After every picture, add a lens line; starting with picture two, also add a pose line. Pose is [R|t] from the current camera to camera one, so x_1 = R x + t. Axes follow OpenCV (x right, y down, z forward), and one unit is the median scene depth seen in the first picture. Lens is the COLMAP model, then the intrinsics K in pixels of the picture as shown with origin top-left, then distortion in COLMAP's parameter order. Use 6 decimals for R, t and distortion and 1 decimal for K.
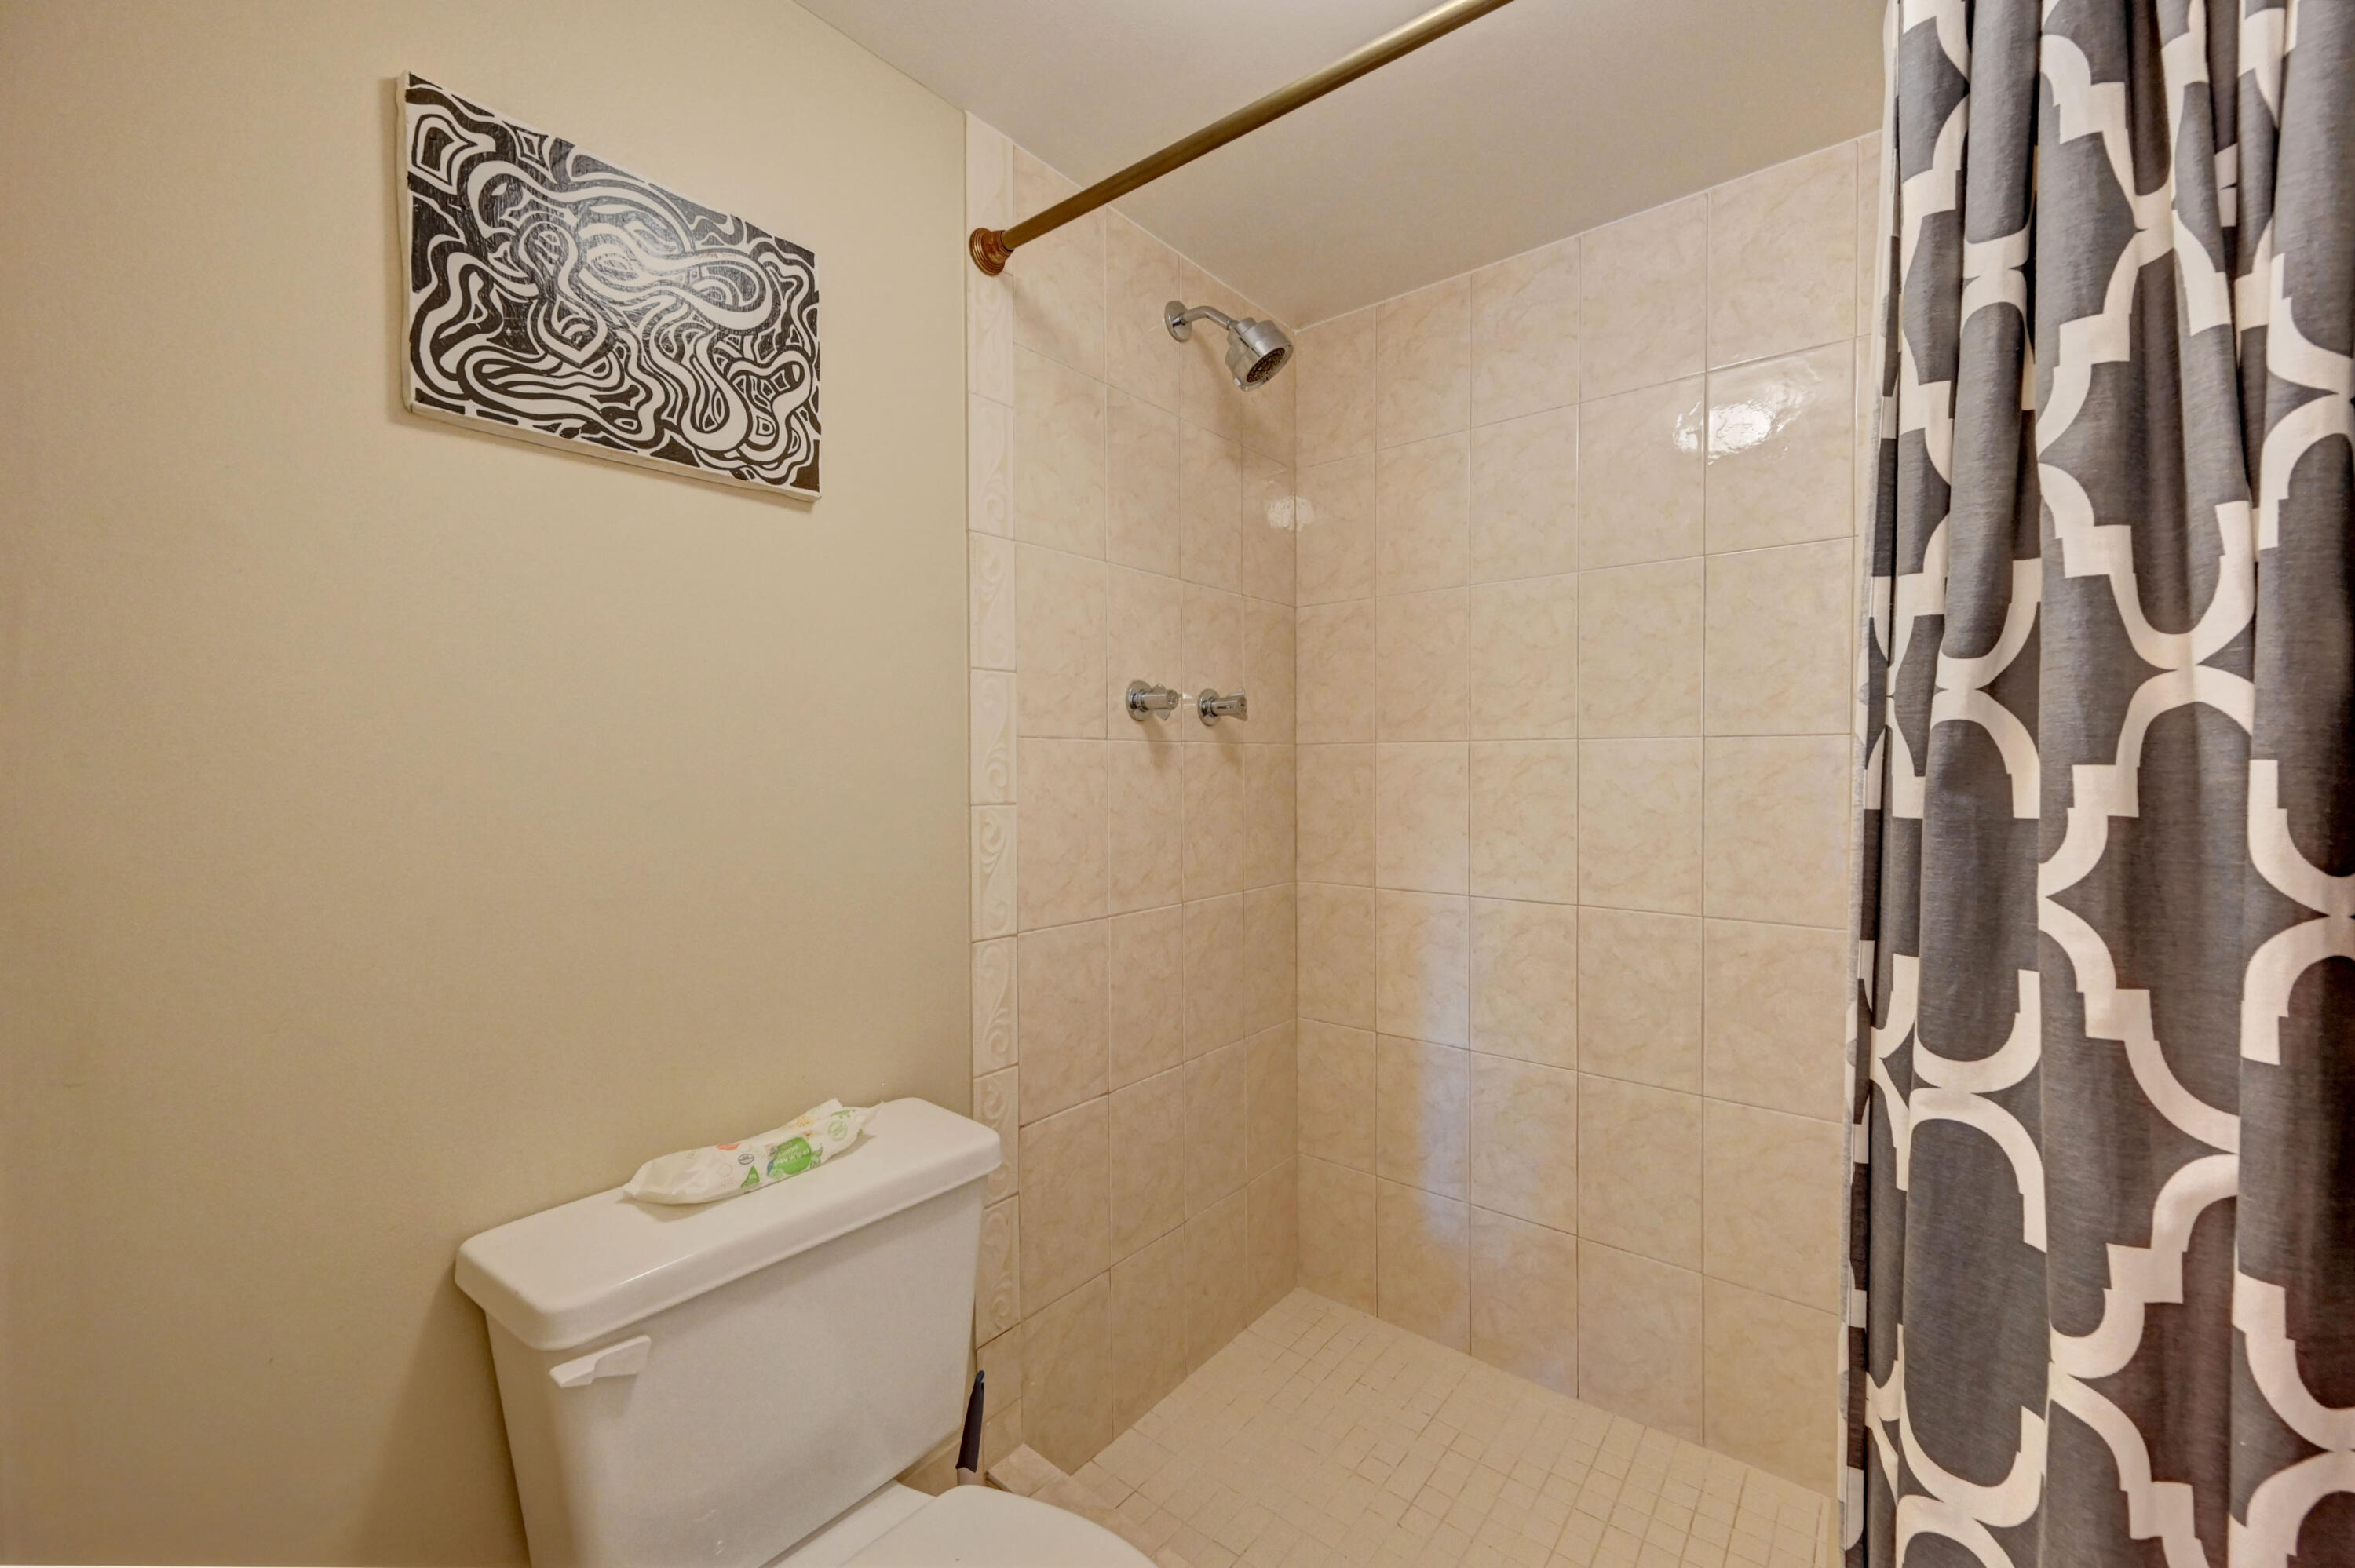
lens RADIAL K [[946.4, 0, 1171.3], [0, 946.4, 789.7], [0, 0, 1]] dist [0.001719, -0.000188]
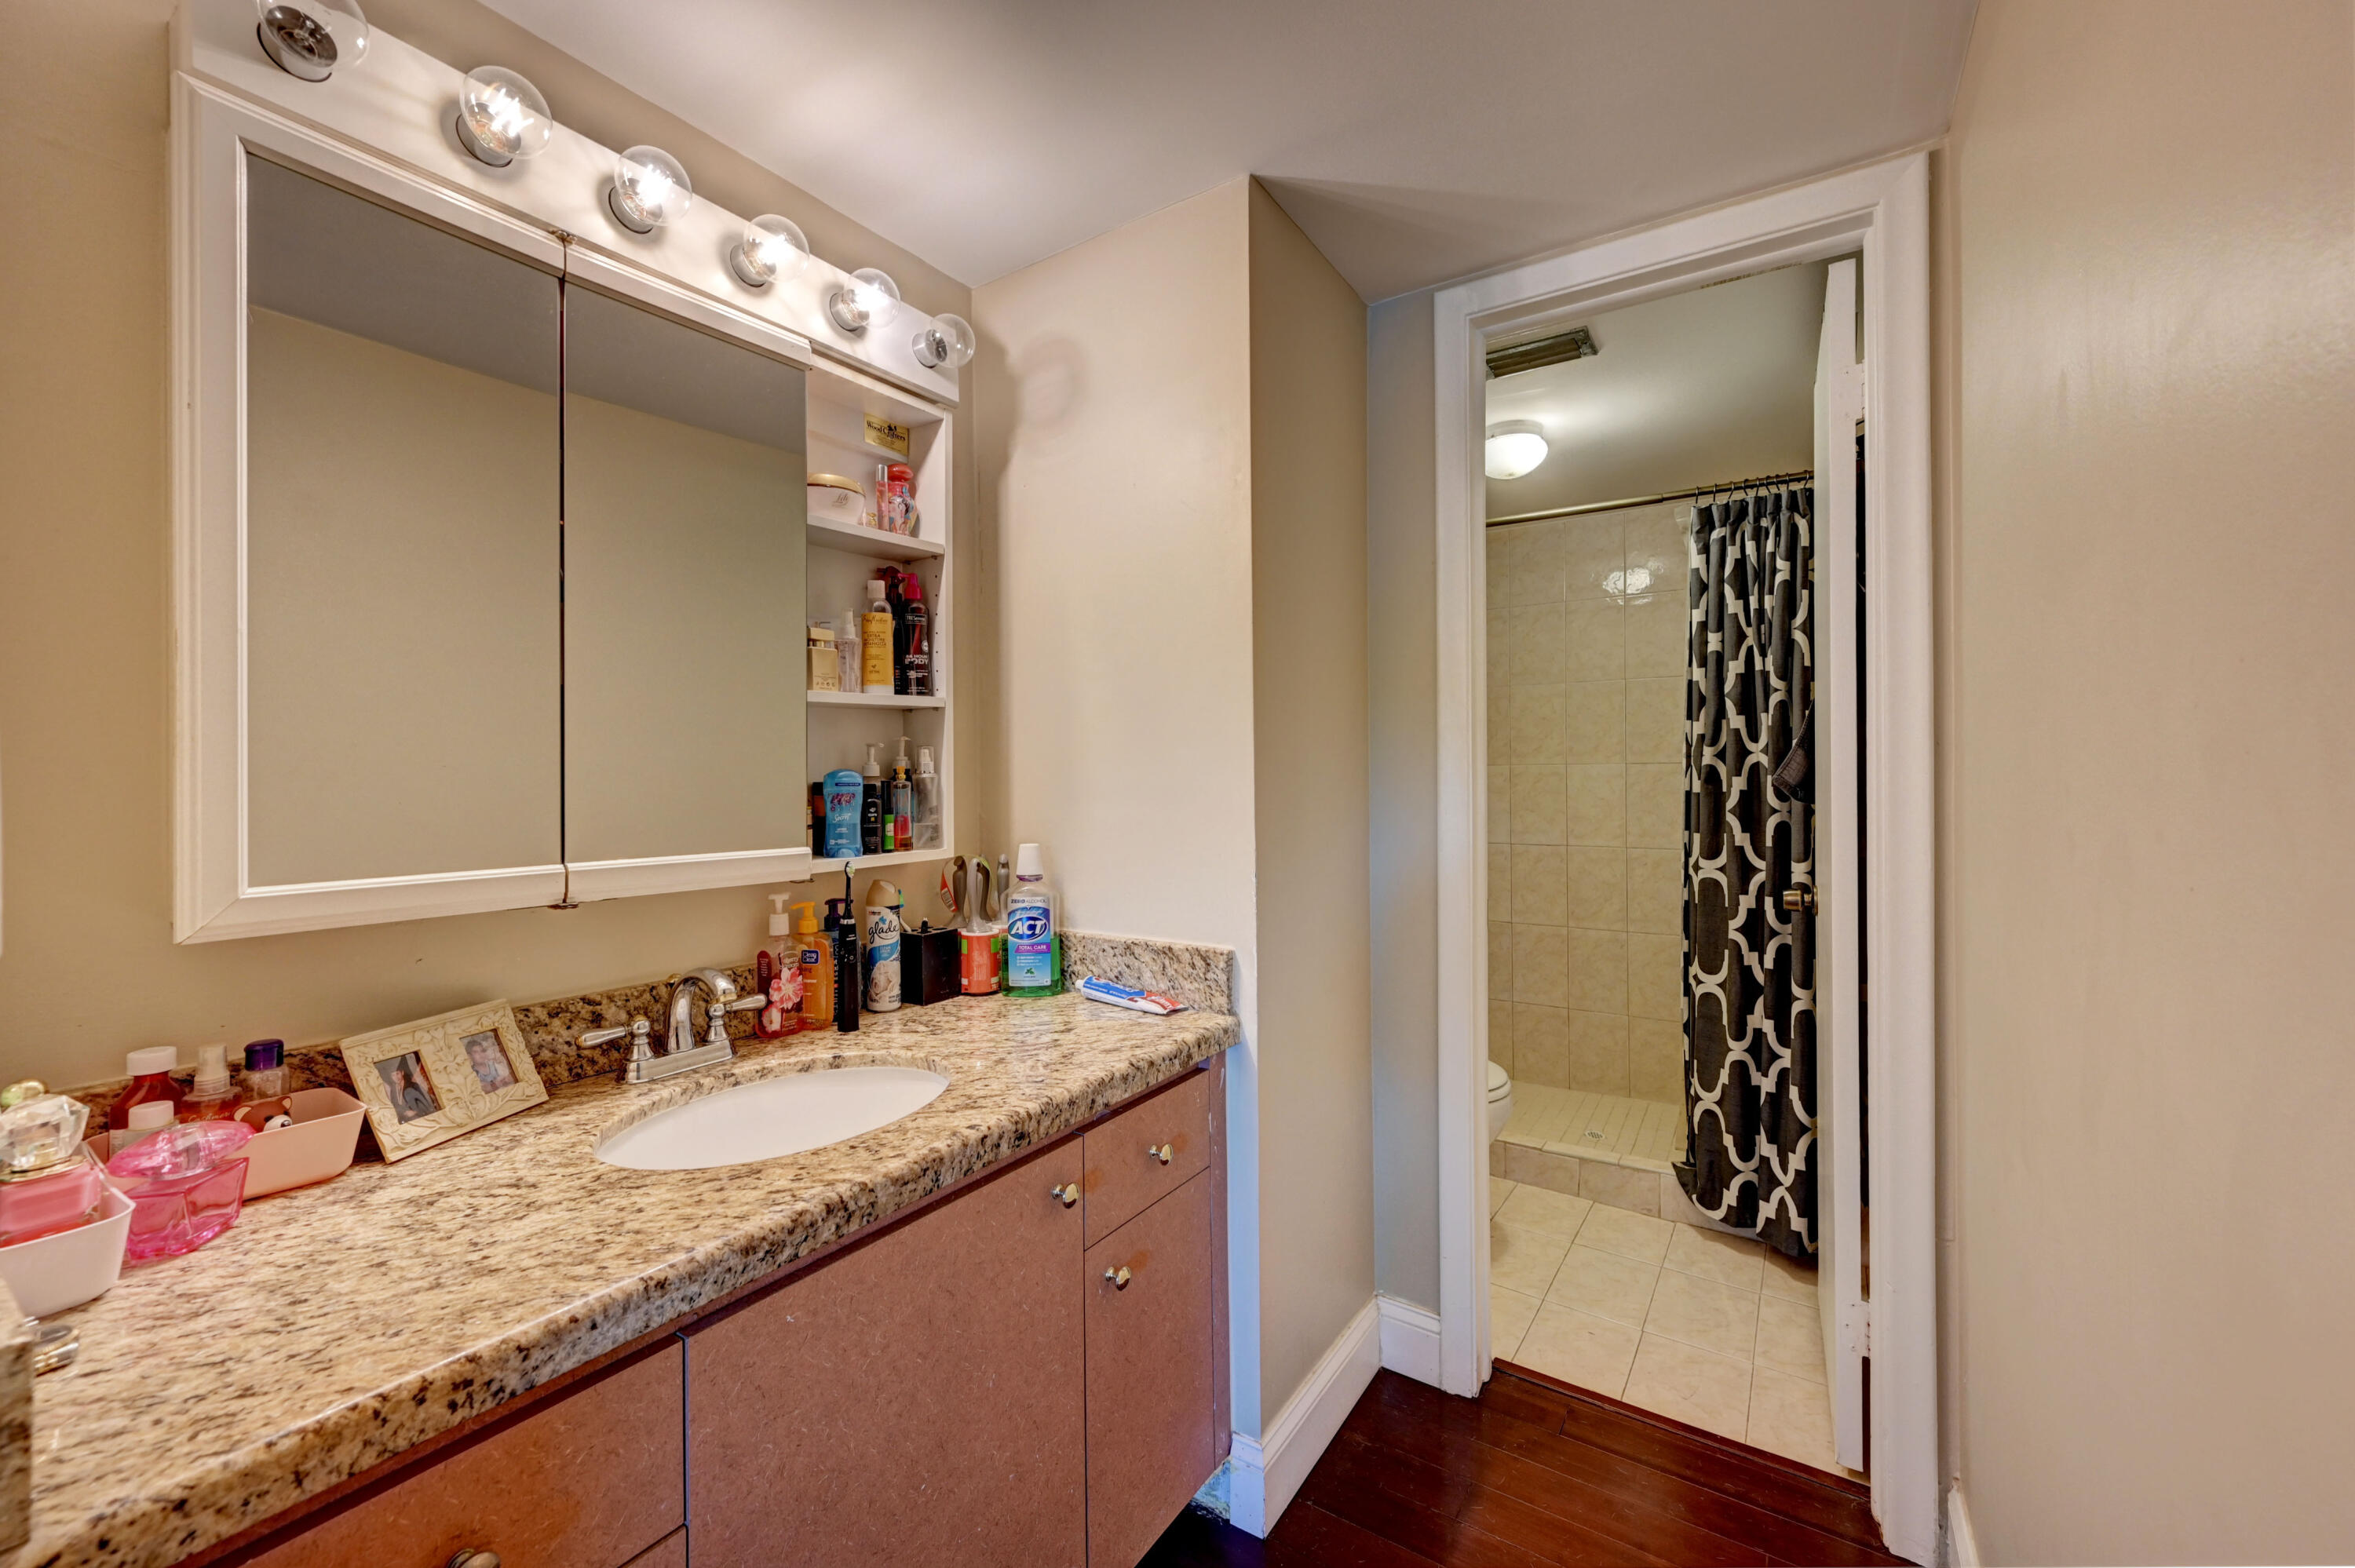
lens RADIAL K [[925.3, 0, 1185.4], [0, 925.3, 784.1], [0, 0, 1]] dist [-0.000652, 0.000035]
pose [[0.994919, -0.001645, 0.100665, -1.466263], [0.003621, 0.999804, -0.019441, 0.061568], [-0.100613, 0.019707, 0.994730, -2.248314]]
